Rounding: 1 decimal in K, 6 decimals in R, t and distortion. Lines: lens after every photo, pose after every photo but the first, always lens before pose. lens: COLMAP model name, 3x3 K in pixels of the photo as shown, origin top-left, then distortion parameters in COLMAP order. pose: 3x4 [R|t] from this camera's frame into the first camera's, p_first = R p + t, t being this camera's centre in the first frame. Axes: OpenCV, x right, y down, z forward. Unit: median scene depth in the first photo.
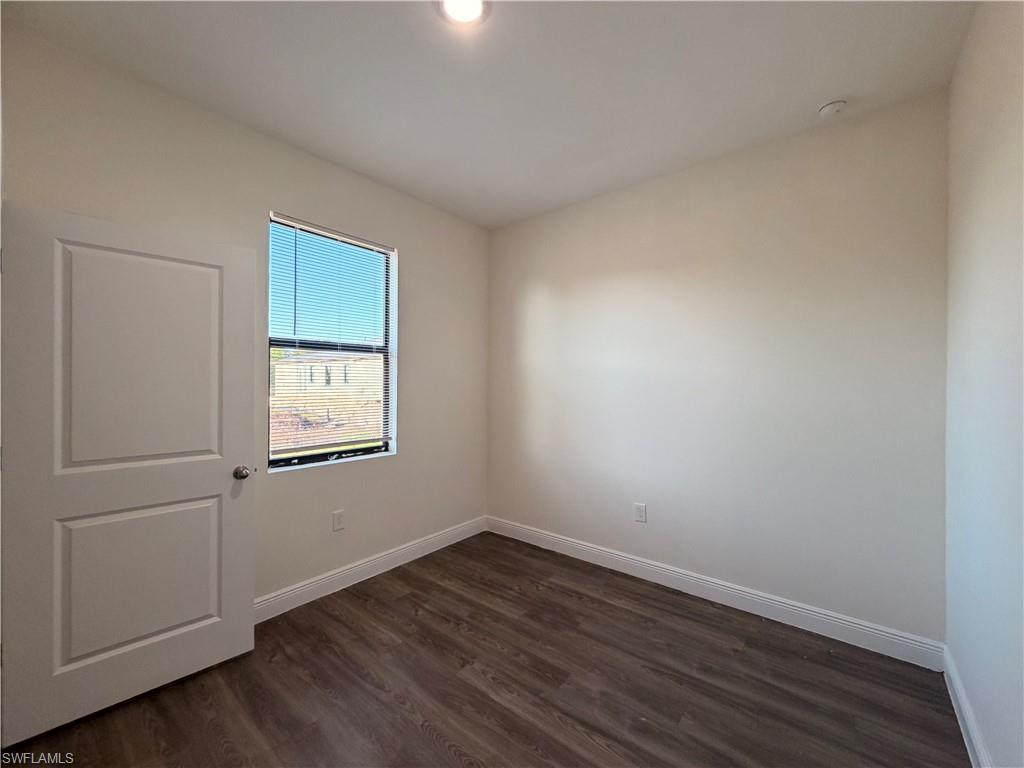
lens RADIAL K [[410.0, 0, 512.0], [0, 410.0, 384.0], [0, 0, 1]] dist [0.000644, -0.000276]
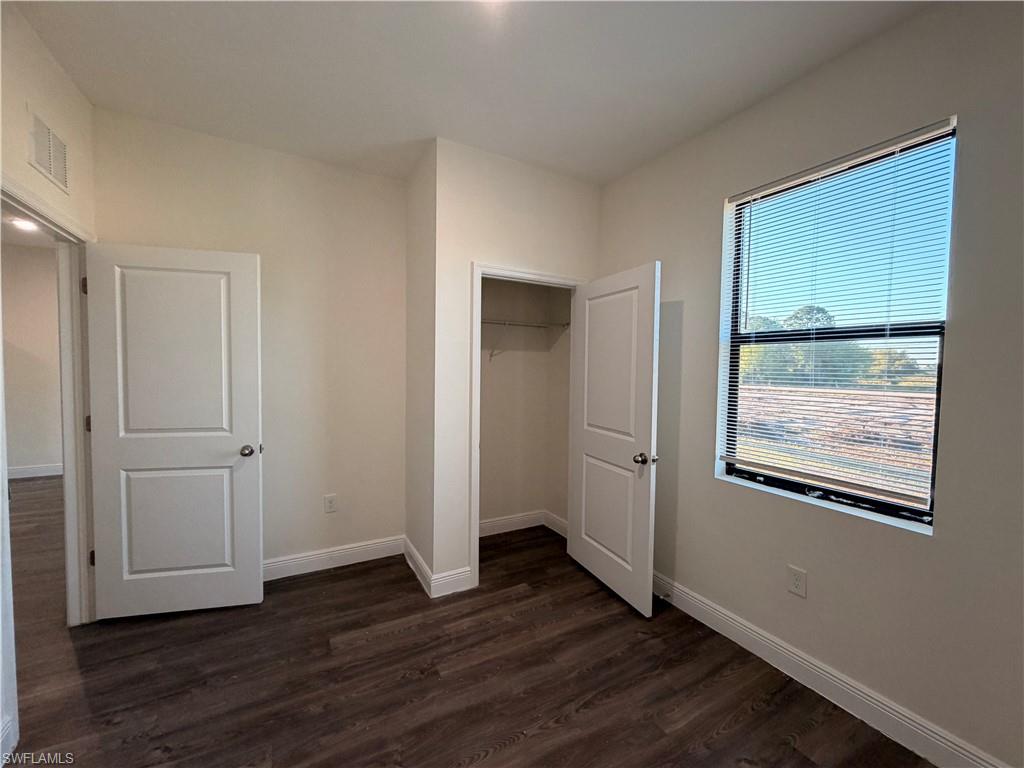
lens RADIAL K [[410.0, 0, 512.0], [0, 410.0, 384.0], [0, 0, 1]] dist [0.000644, -0.000276]
pose [[-0.369404, 0.021994, -0.929009, 0.440746], [-0.026123, 0.999079, 0.034040, -0.020777], [0.928902, 0.036843, -0.368489, 0.847726]]
